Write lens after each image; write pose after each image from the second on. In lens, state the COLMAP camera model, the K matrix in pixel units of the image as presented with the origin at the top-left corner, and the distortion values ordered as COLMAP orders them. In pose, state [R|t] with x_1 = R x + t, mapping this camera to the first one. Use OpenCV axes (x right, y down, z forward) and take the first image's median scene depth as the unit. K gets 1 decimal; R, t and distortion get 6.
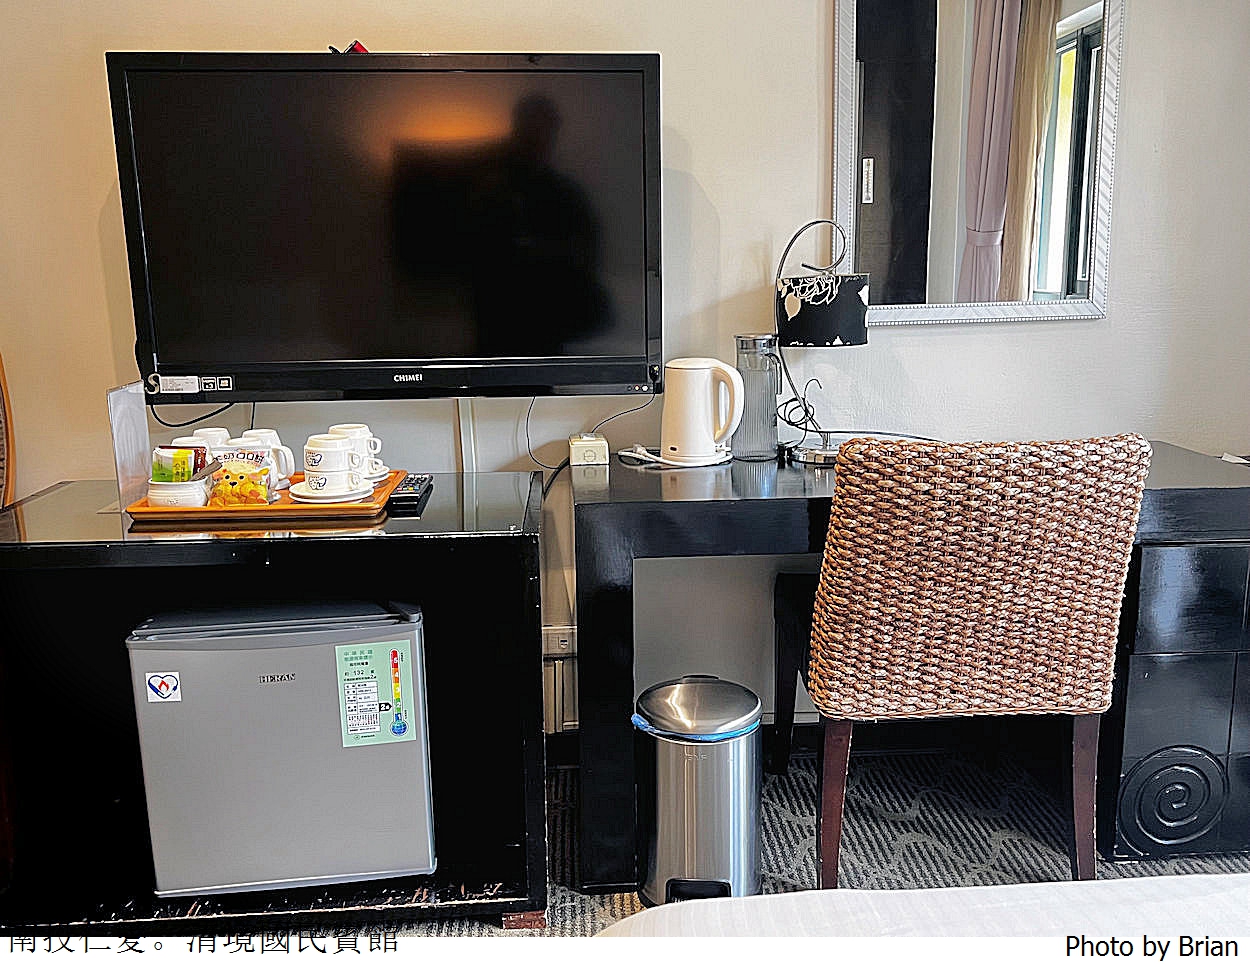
lens RADIAL K [[1075.5, 0, 635.2], [0, 1075.5, 482.2], [0, 0, 1]] dist [0.058689, -0.056884]
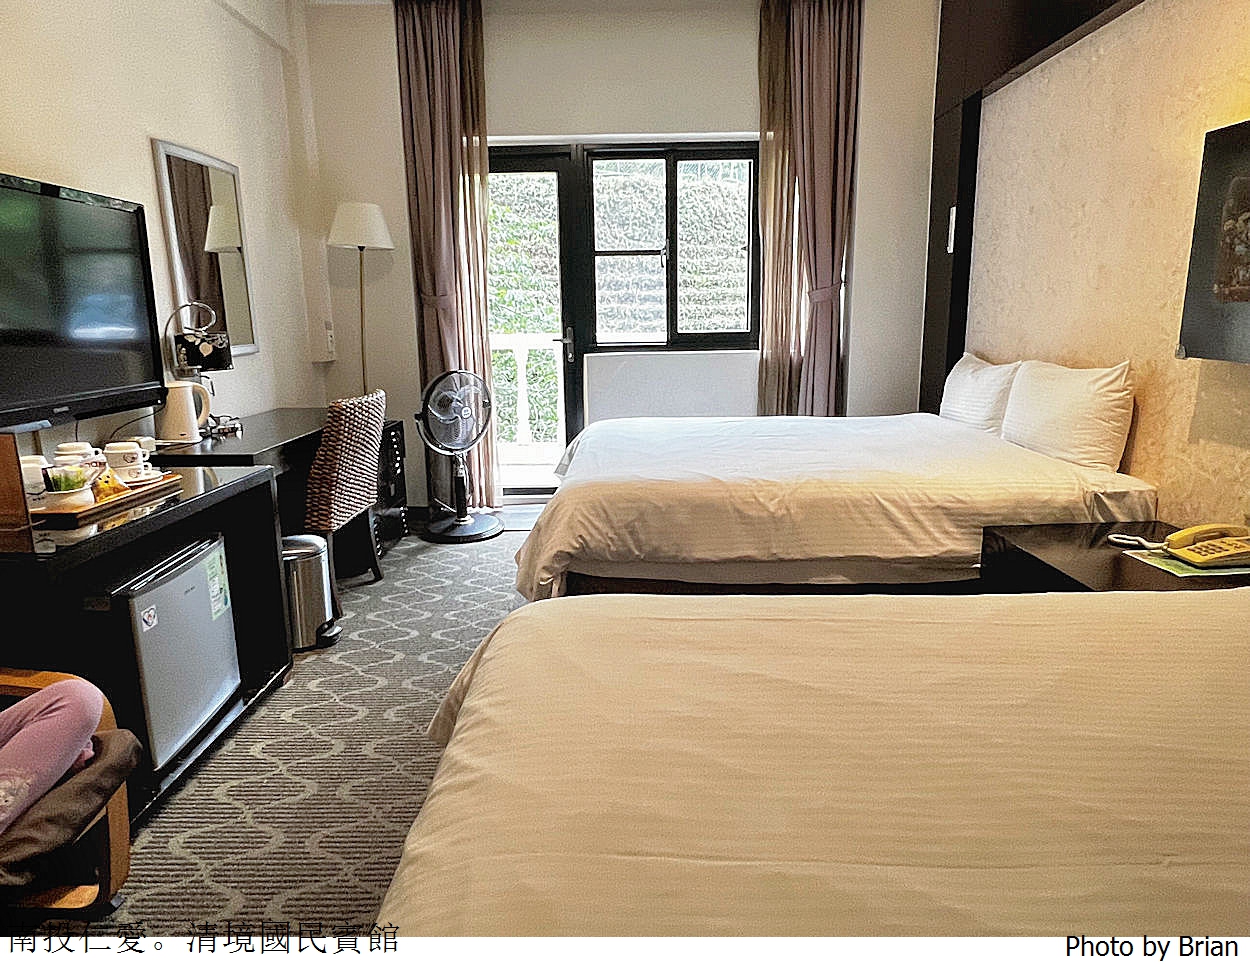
lens RADIAL K [[781.8, 0, 632.4], [0, 781.8, 479.8], [0, 0, 1]] dist [0.007080, 0.001328]
pose [[0.074616, -0.198868, 0.977182, -1.267747], [0.208895, 0.961289, 0.179683, -0.040807], [-0.975087, 0.190721, 0.113270, 0.194430]]
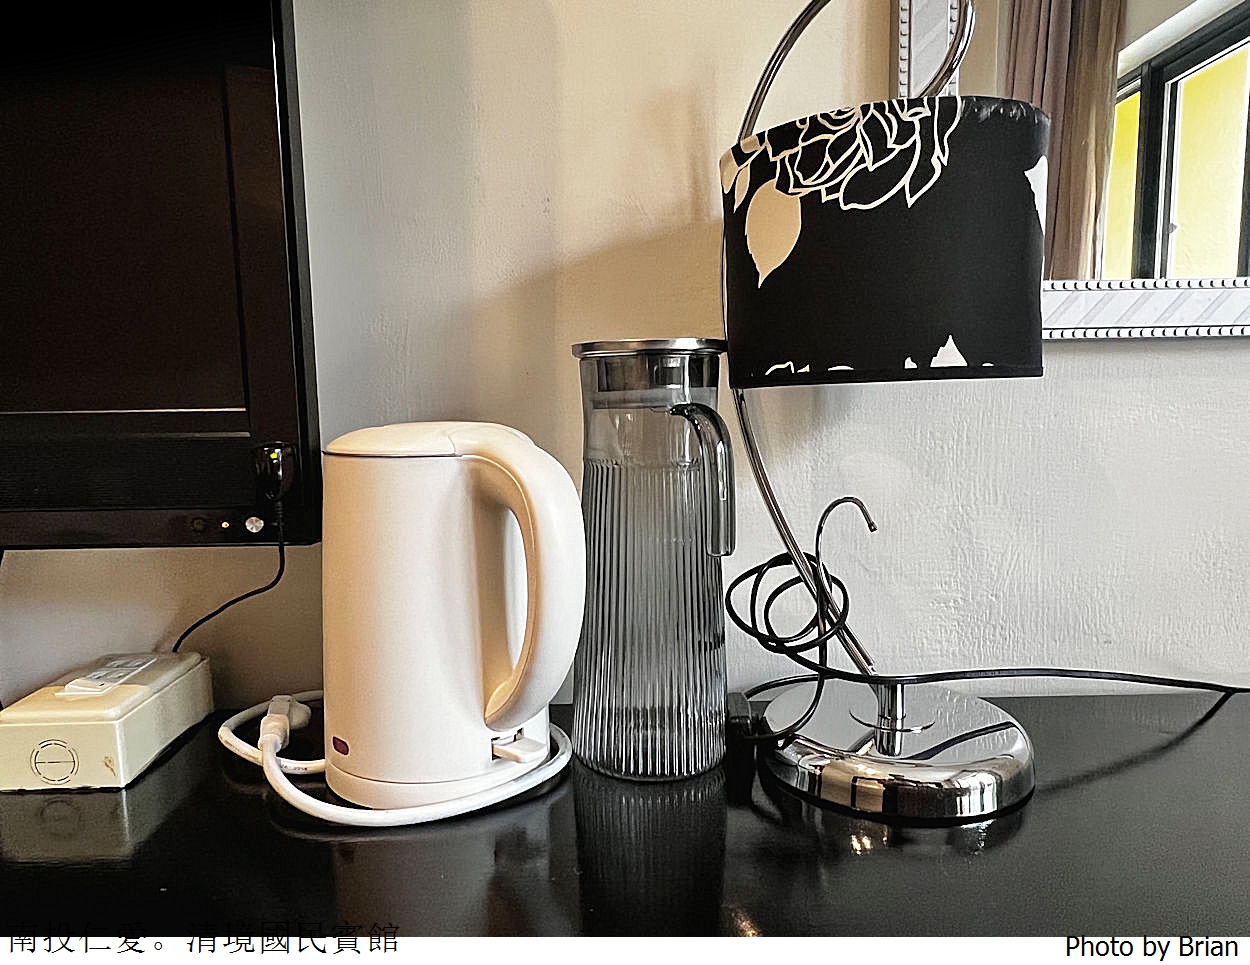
lens RADIAL K [[889.1, 0, 624.8], [0, 889.1, 492.0], [0, 0, 1]] dist [0.006315, -0.002335]
pose [[0.998980, 0.008733, -0.044294, 0.130513], [-0.012550, 0.996161, -0.086639, -0.085209], [0.043367, 0.087107, 0.995255, 0.855207]]
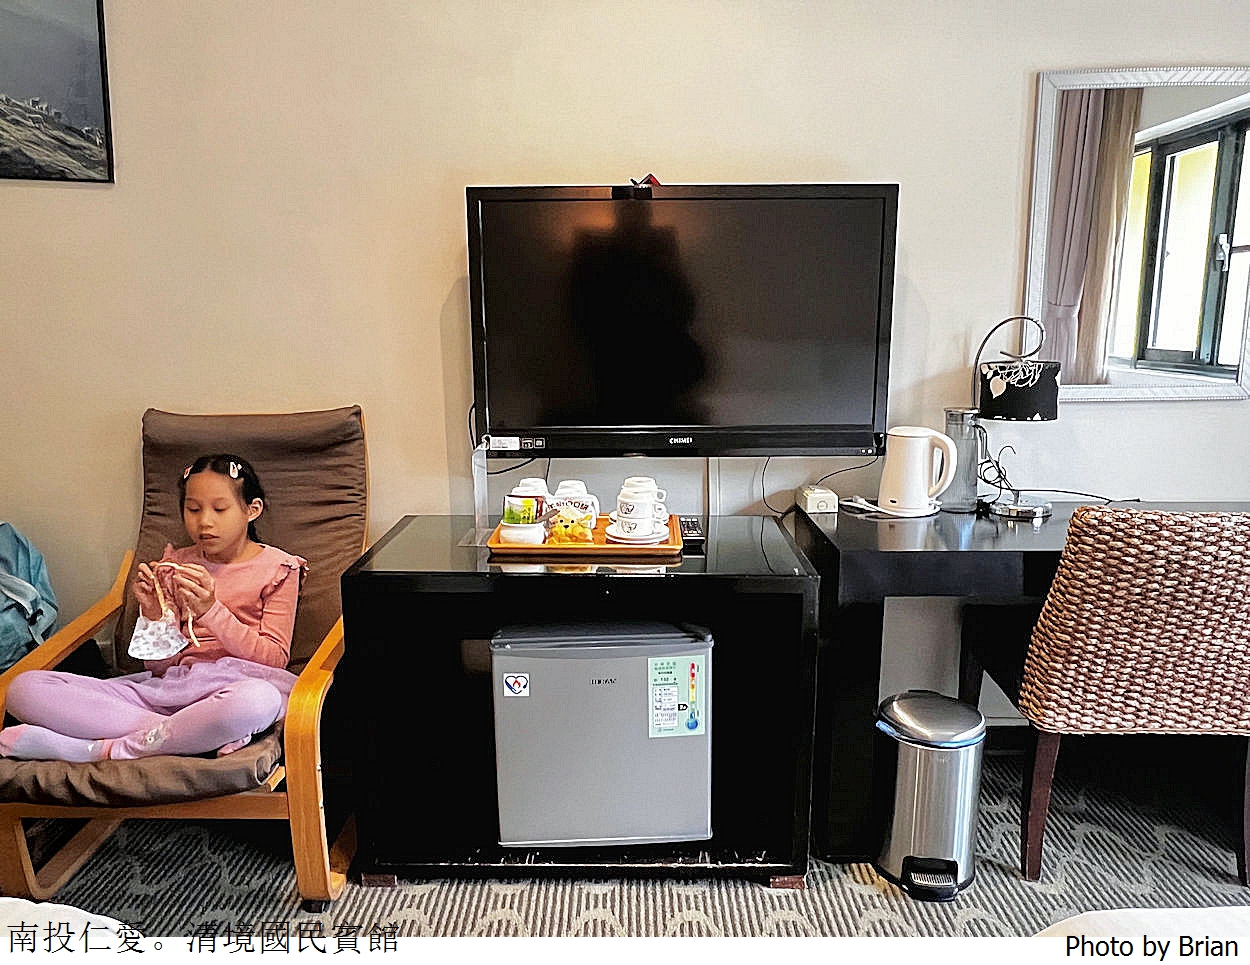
lens RADIAL K [[889.1, 0, 623.3], [0, 889.1, 488.3], [0, 0, 1]] dist [0.006315, -0.002335]
pose [[0.996982, 0.023568, -0.073972, -0.217079], [-0.023737, 0.999717, -0.001403, -0.041451], [0.073918, 0.003155, 0.997259, -0.035100]]
